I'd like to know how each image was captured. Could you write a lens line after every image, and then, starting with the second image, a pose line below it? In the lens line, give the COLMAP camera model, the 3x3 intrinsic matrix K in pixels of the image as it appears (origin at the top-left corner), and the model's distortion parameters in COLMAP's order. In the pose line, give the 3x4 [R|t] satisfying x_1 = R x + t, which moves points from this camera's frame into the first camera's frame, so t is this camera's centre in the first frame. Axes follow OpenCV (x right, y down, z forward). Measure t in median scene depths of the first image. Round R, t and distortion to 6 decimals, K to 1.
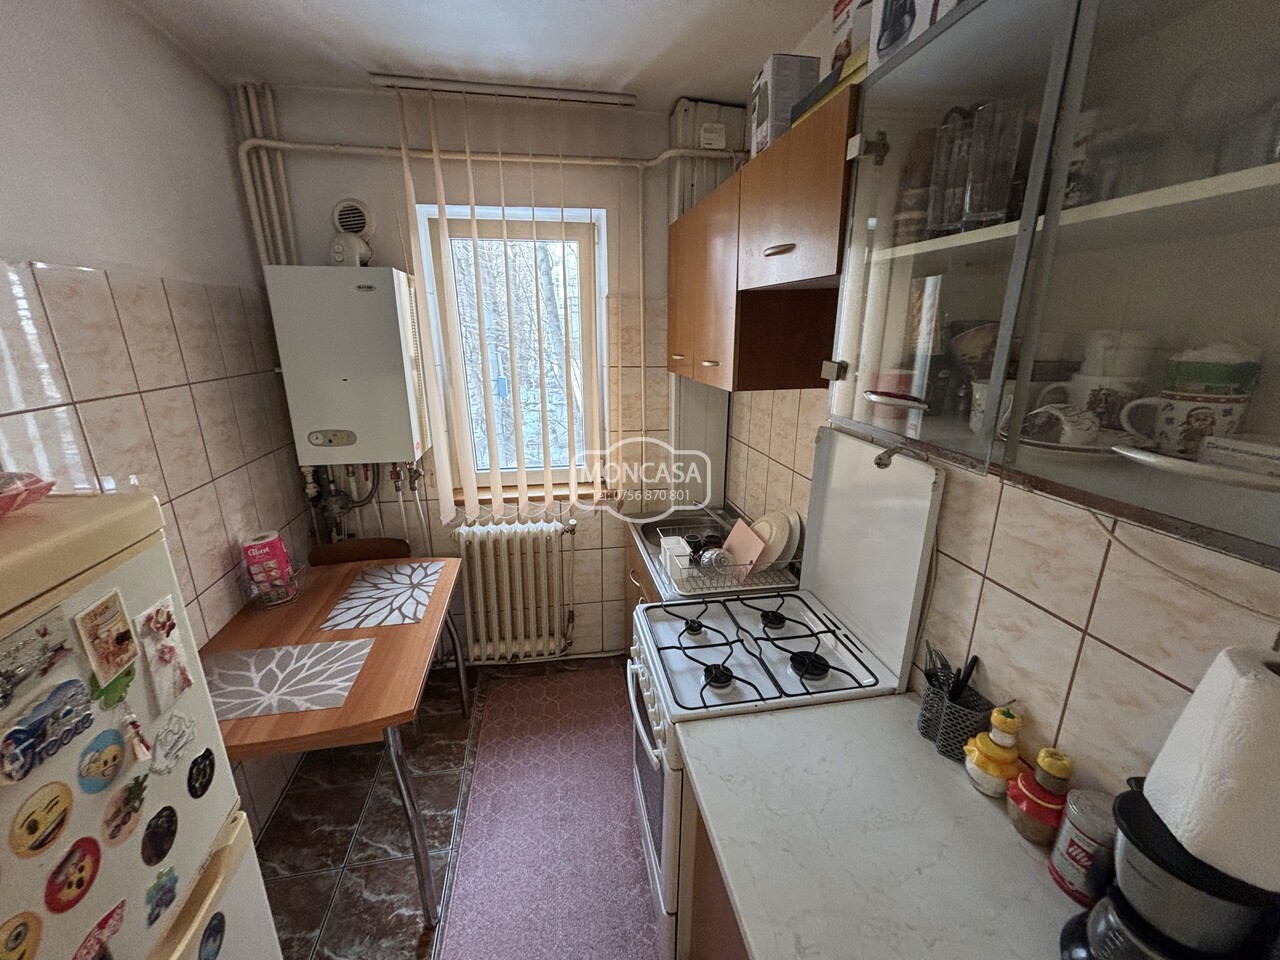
lens RADIAL K [[514.9, 0, 637.2], [0, 514.9, 480.3], [0, 0, 1]] dist [-0.002354, 0.001412]
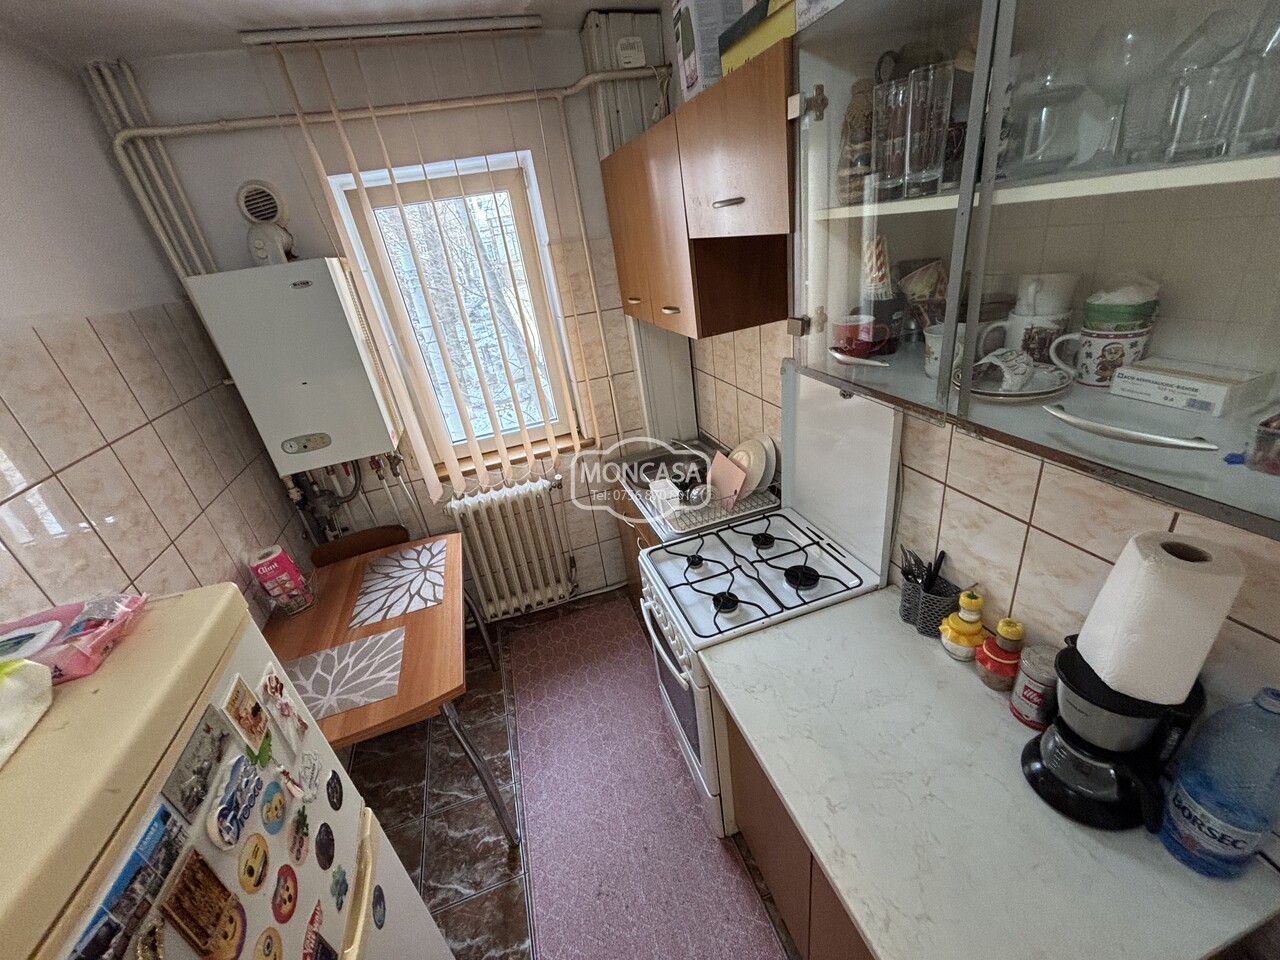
lens RADIAL K [[514.9, 0, 637.3], [0, 514.9, 478.3], [0, 0, 1]] dist [-0.002354, 0.001412]
pose [[0.982295, -0.178788, 0.055959, -0.044447], [0.167686, 0.972286, 0.162913, -0.093798], [-0.083535, -0.150645, 0.985052, -0.052982]]
